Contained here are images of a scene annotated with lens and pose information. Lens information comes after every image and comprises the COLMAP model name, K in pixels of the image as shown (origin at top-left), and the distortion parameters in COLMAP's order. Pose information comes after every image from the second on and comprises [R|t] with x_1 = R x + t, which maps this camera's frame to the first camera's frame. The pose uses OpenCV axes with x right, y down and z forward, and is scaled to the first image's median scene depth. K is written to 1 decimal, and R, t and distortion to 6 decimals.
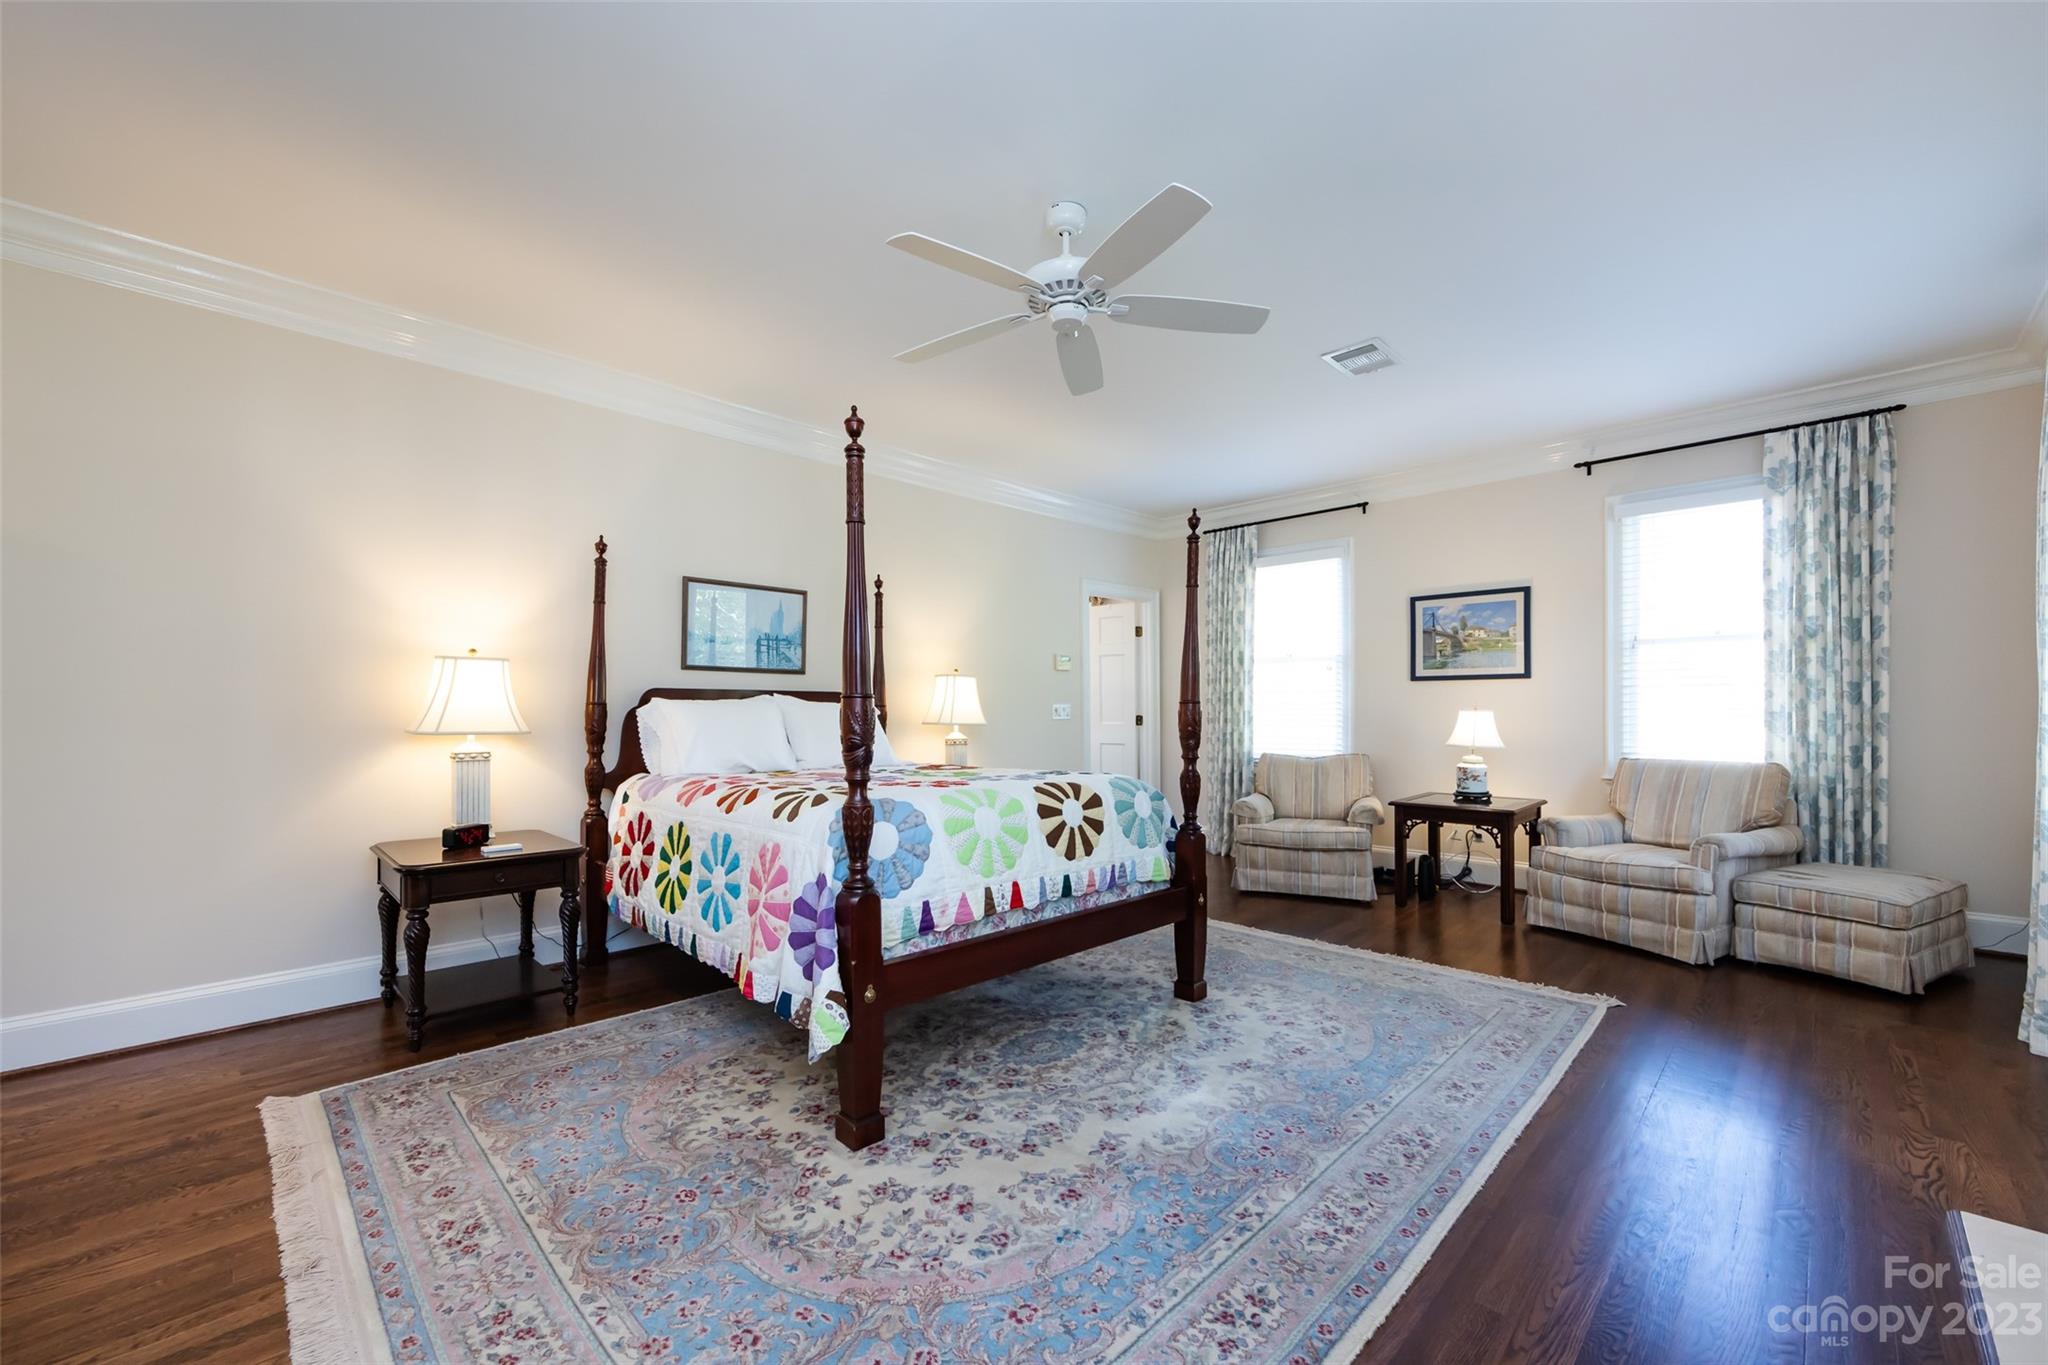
lens RADIAL K [[828.1, 0, 1021.1], [0, 828.1, 702.5], [0, 0, 1]] dist [0.008518, -0.000231]
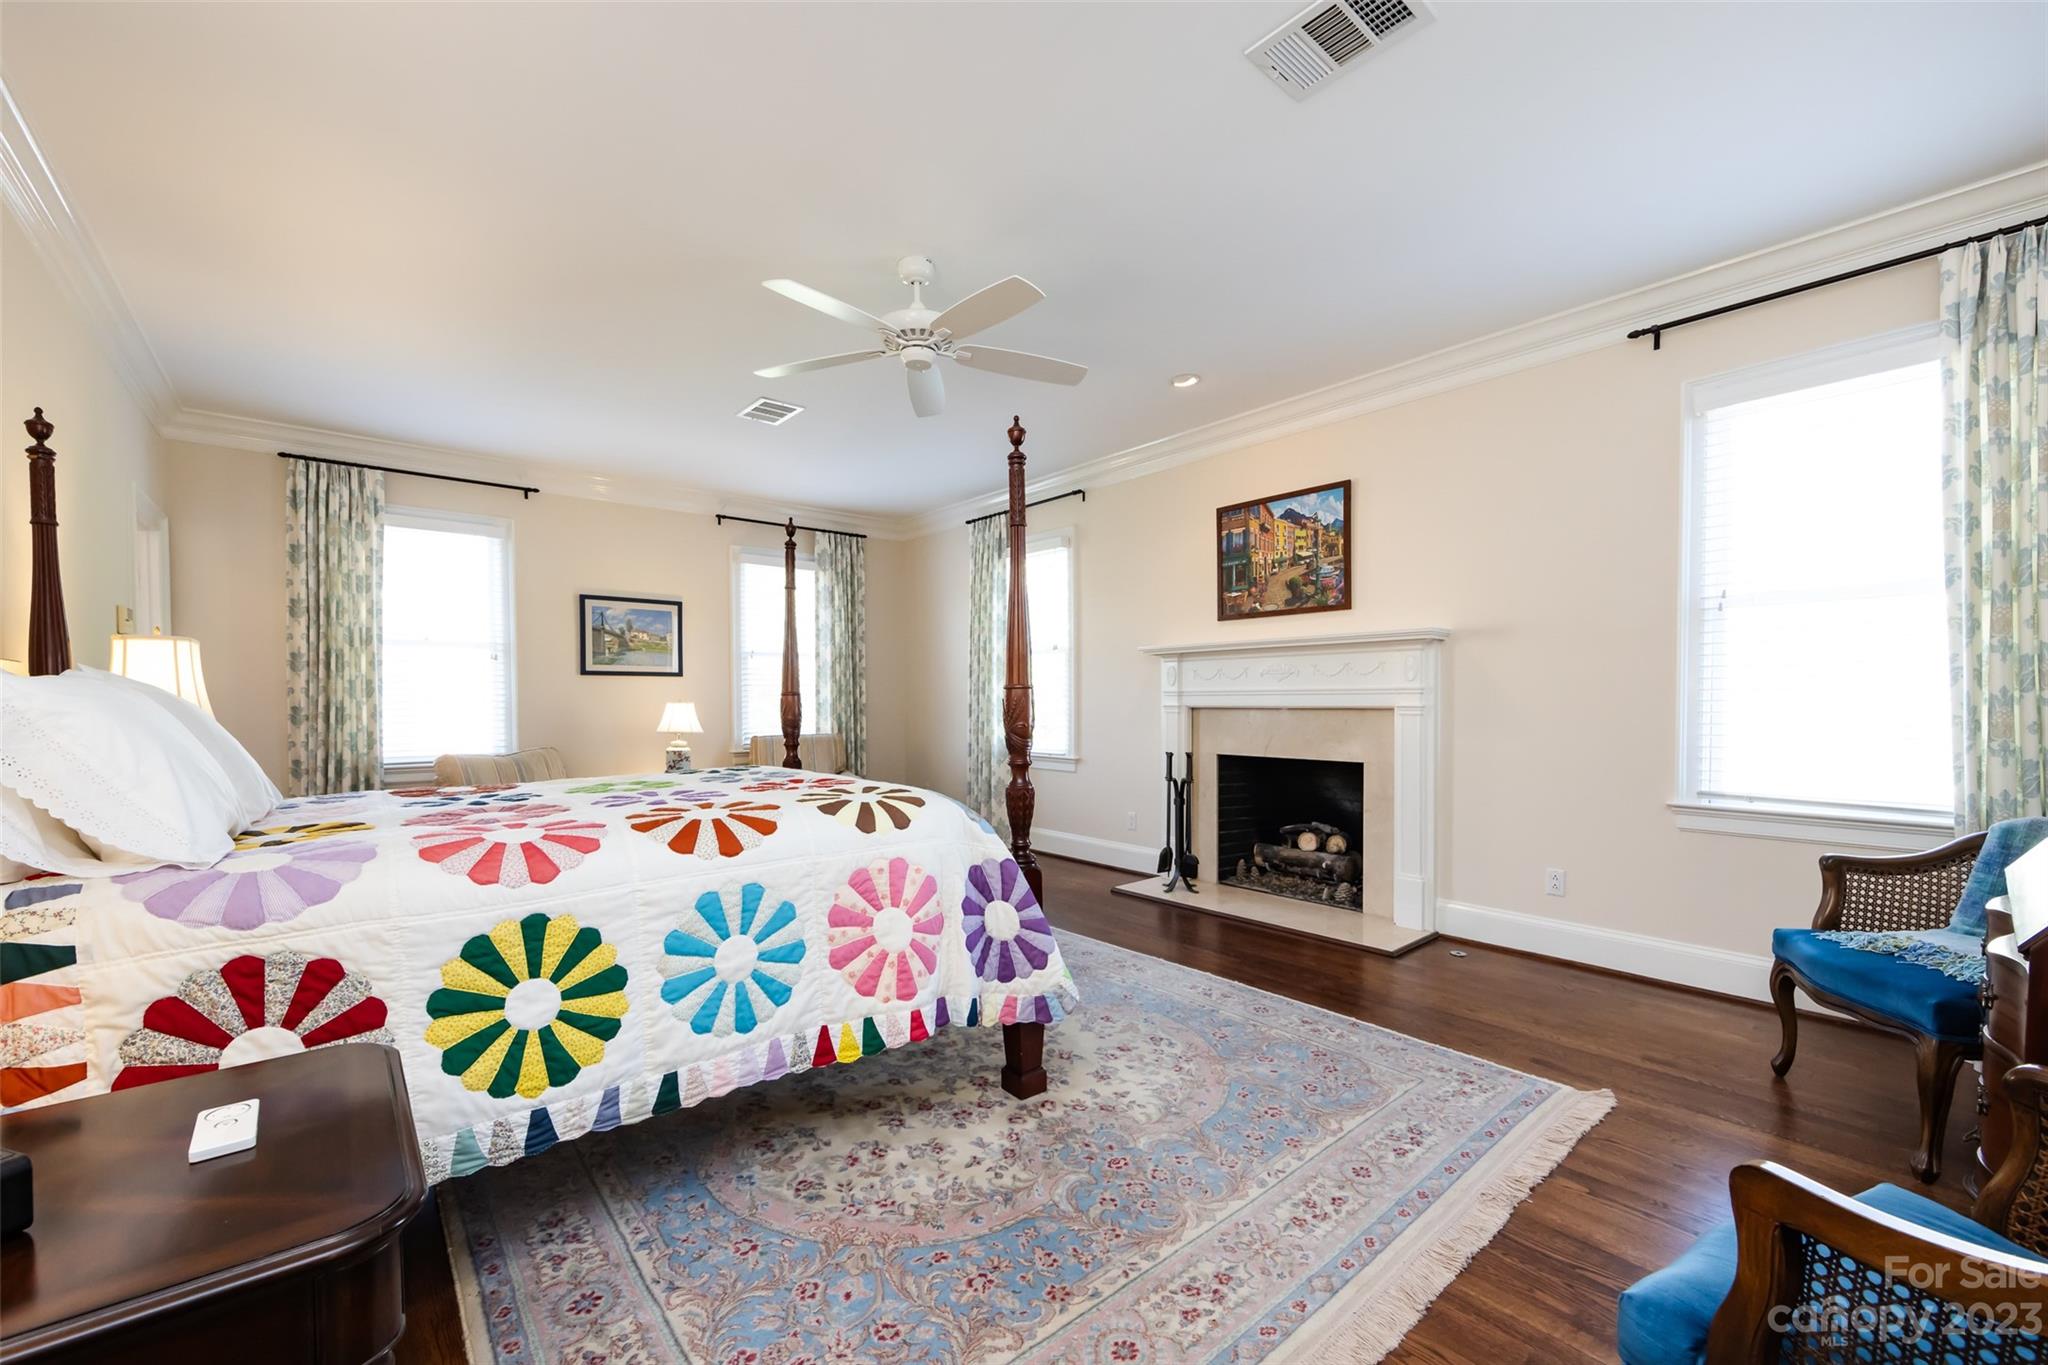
lens RADIAL K [[805.4, 0, 1020.3], [0, 805.4, 709.7], [0, 0, 1]] dist [0.013195, 0.000077]
pose [[0.081077, -0.010651, 0.996651, -0.571658], [-0.003086, 0.999935, 0.010938, 0.005758], [-0.996703, -0.003962, 0.081039, 0.420352]]
